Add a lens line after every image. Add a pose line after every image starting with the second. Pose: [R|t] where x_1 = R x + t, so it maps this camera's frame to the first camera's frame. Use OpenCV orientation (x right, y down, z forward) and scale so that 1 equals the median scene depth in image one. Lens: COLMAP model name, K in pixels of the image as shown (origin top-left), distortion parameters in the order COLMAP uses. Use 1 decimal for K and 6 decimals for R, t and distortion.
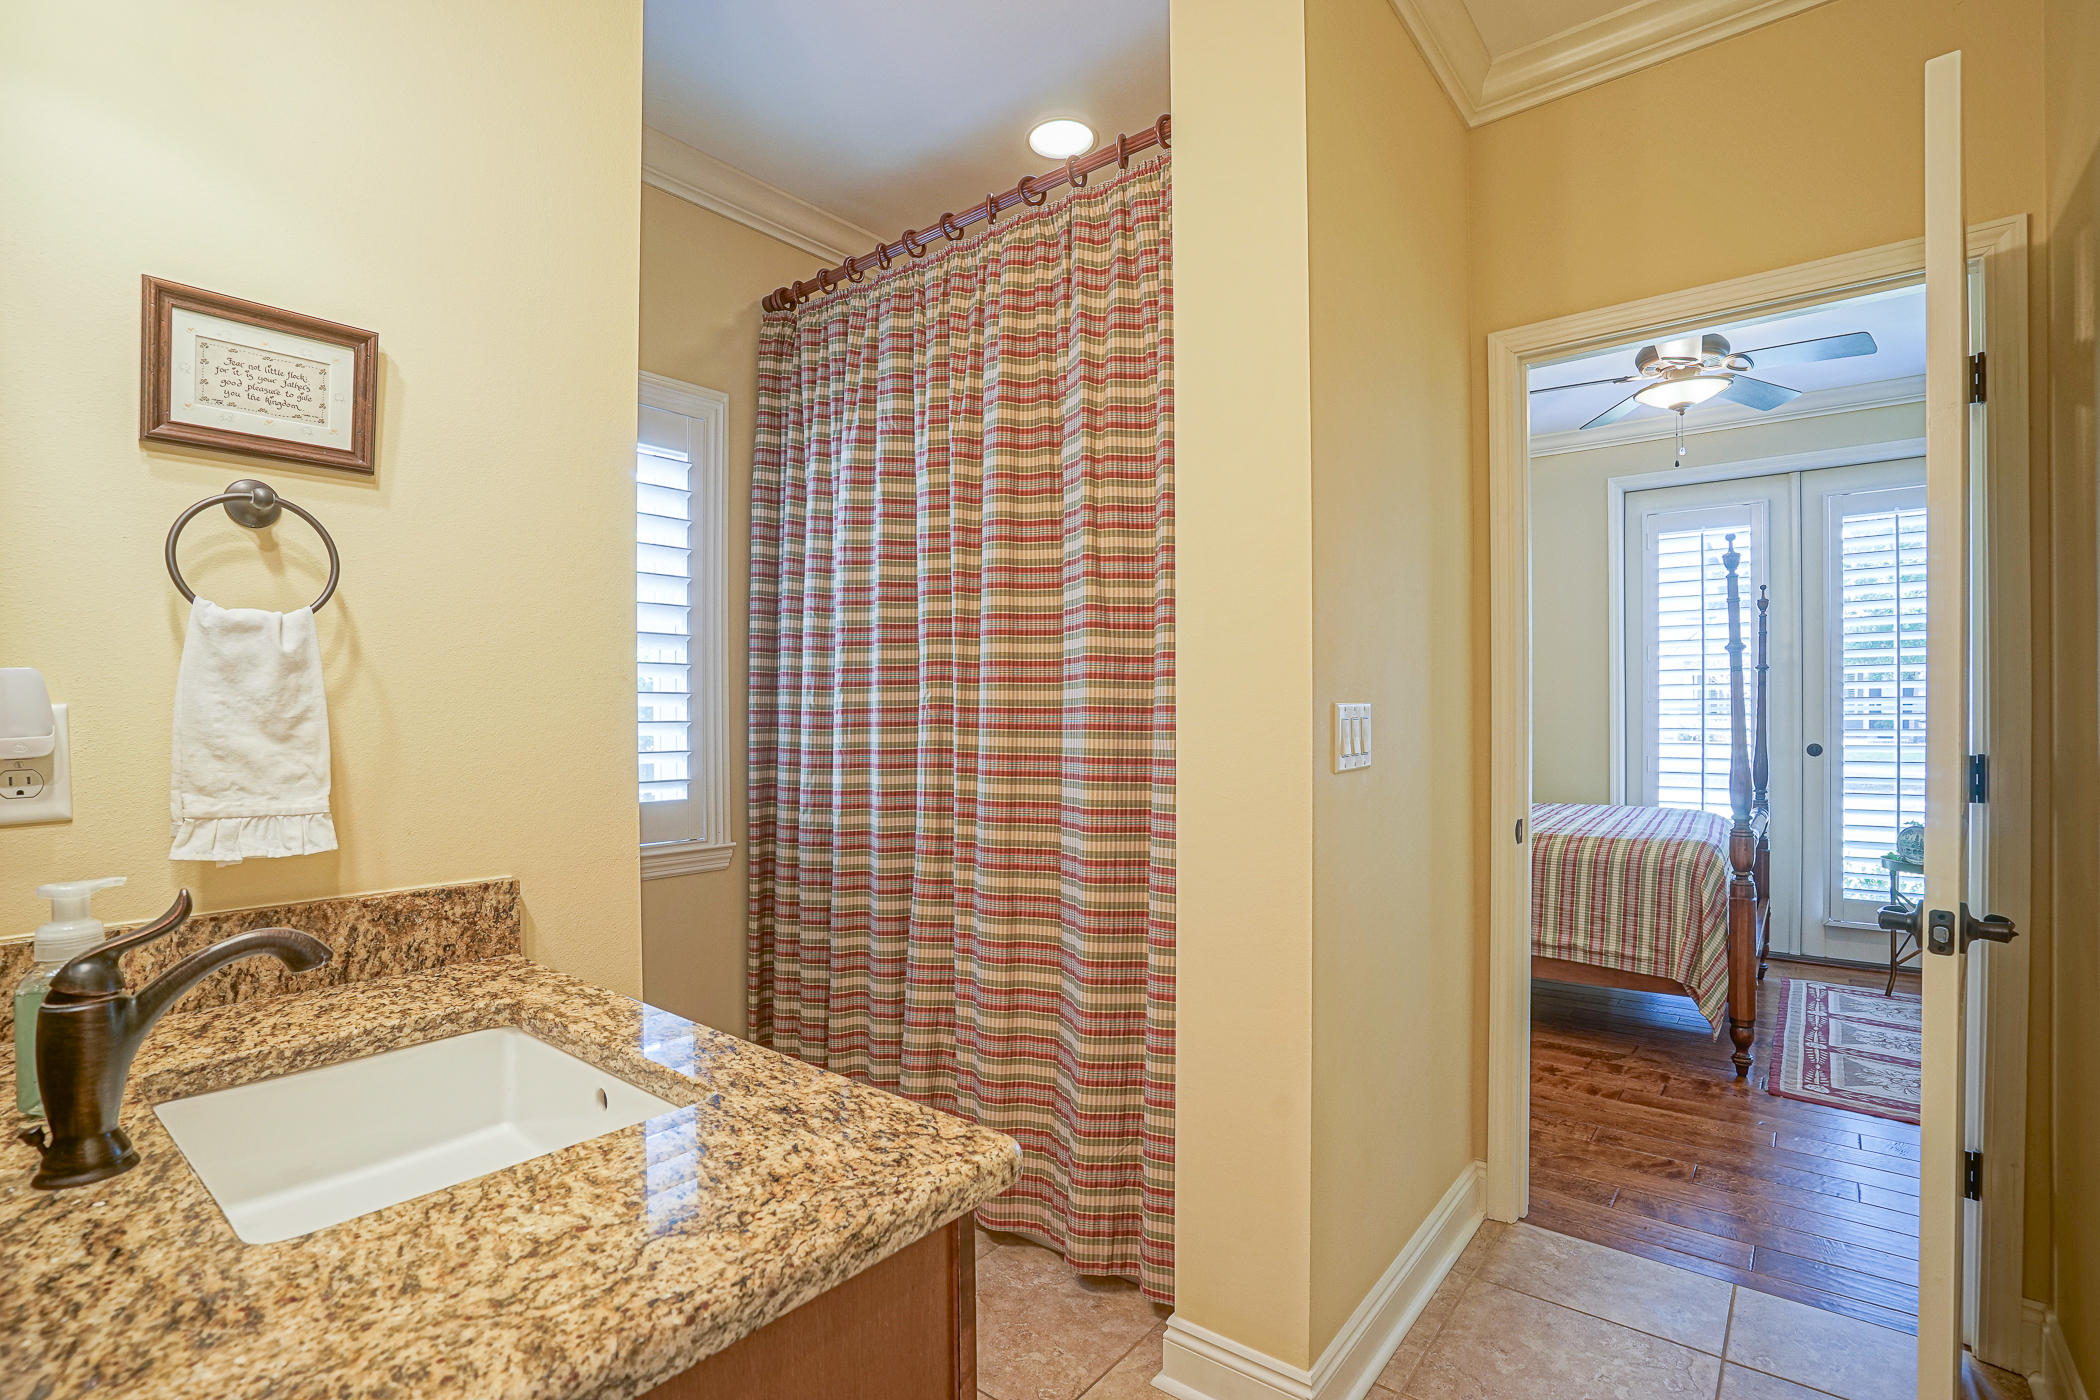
lens RADIAL K [[981.7, 0, 1051.3], [0, 981.7, 712.3], [0, 0, 1]] dist [-0.015702, -0.000004]
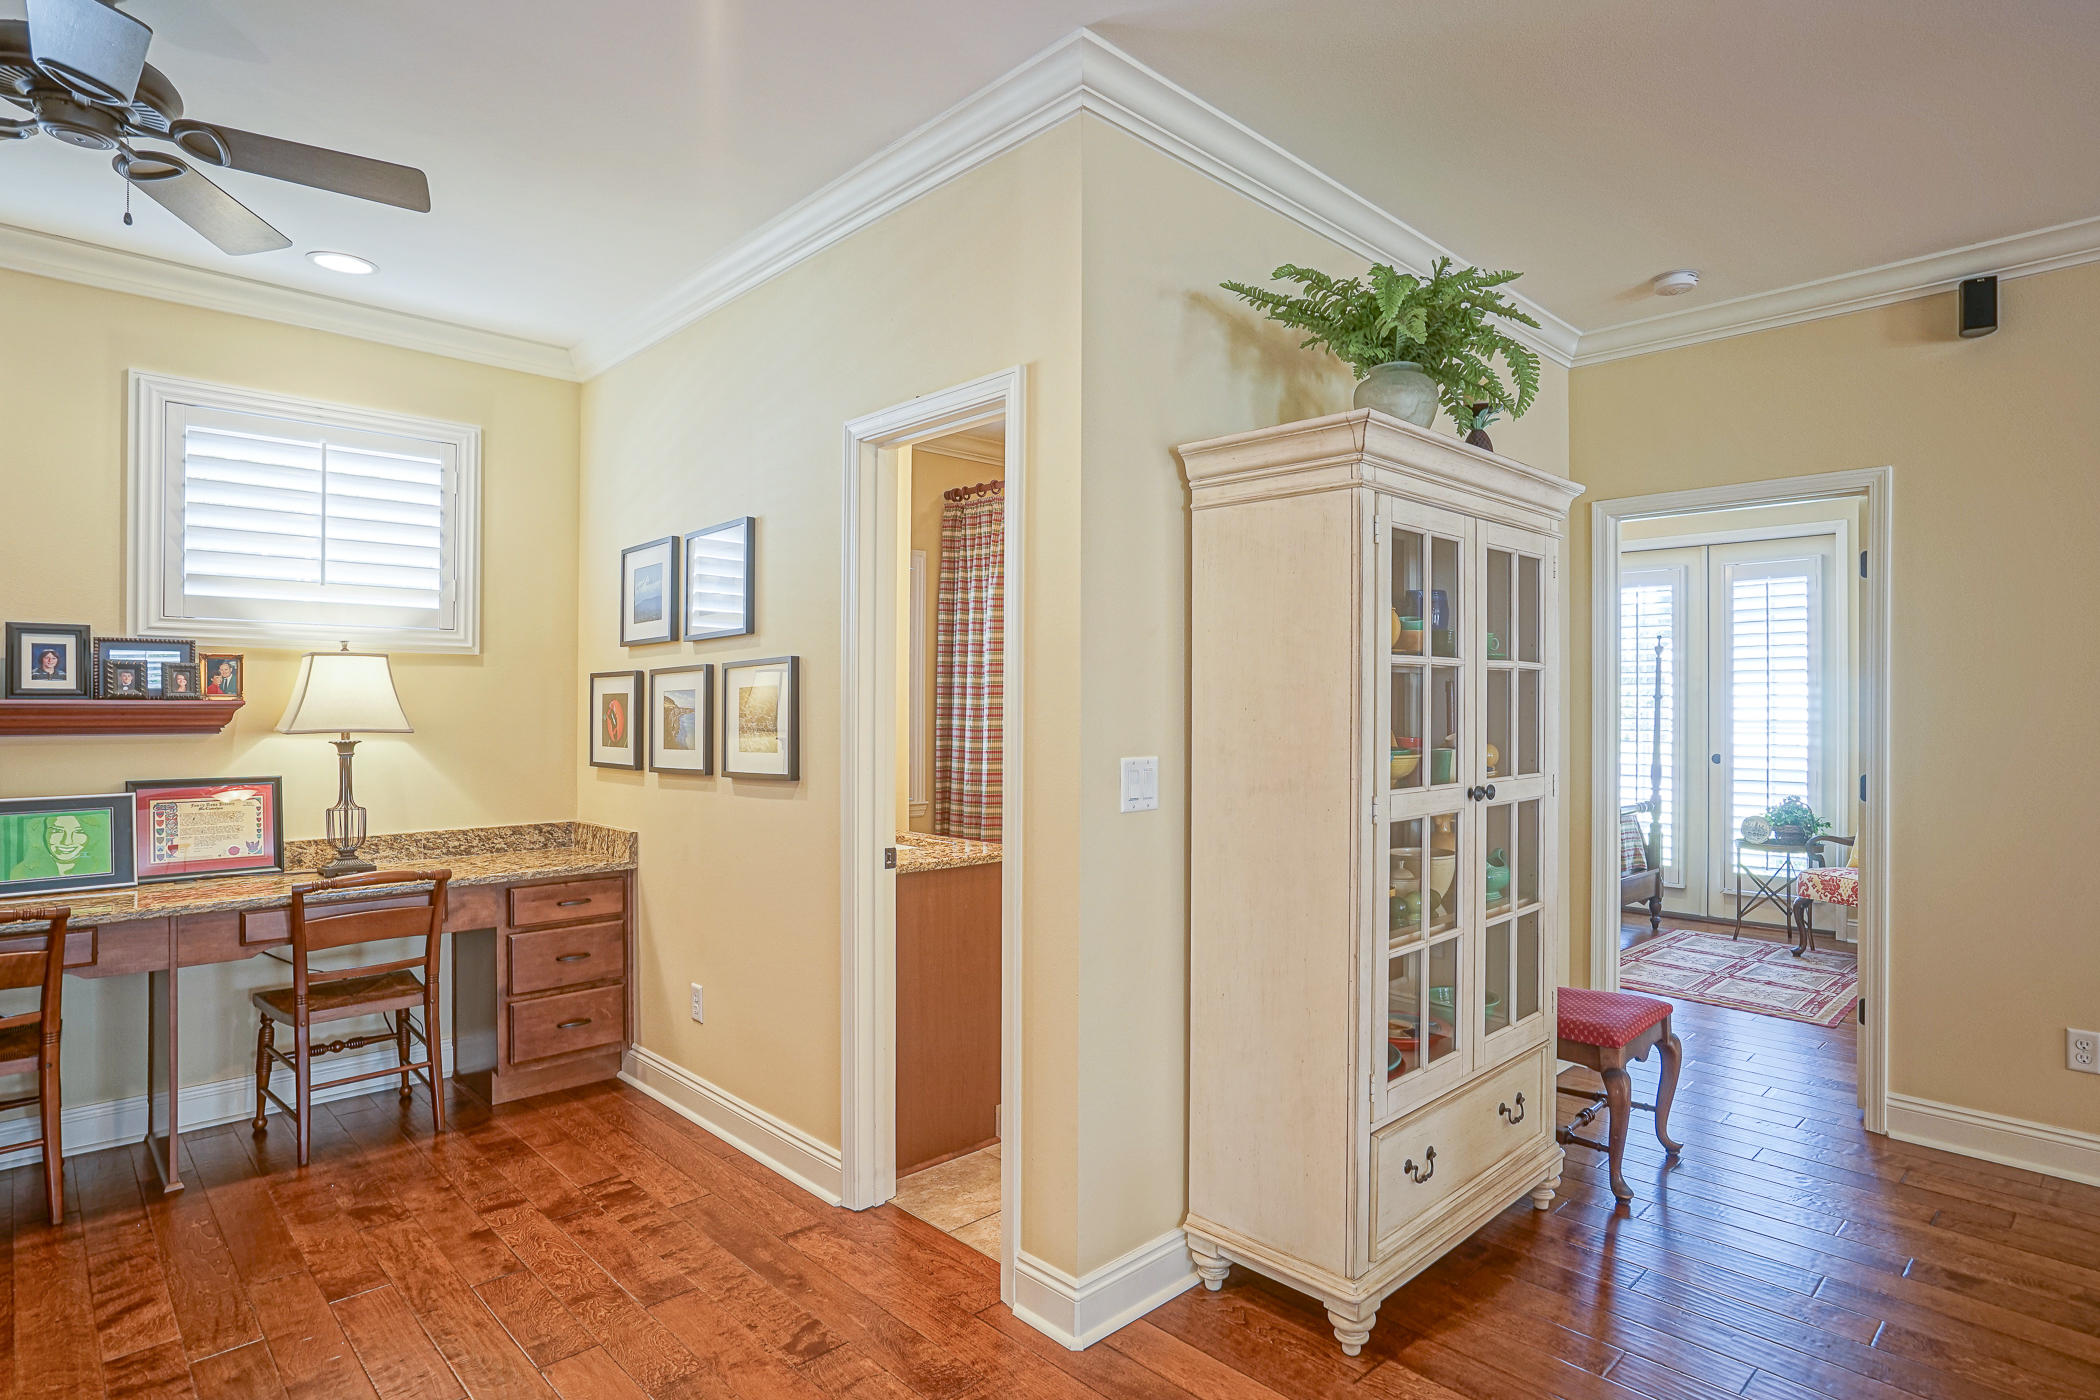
lens RADIAL K [[1078.2, 0, 1053.9], [0, 1078.2, 701.4], [0, 0, 1]] dist [-0.000467, -0.000019]
pose [[0.990211, 0.006501, -0.139429, 0.181430], [-0.007351, 0.999957, -0.005585, -0.041415], [0.139386, 0.006555, 0.990216, -0.935875]]
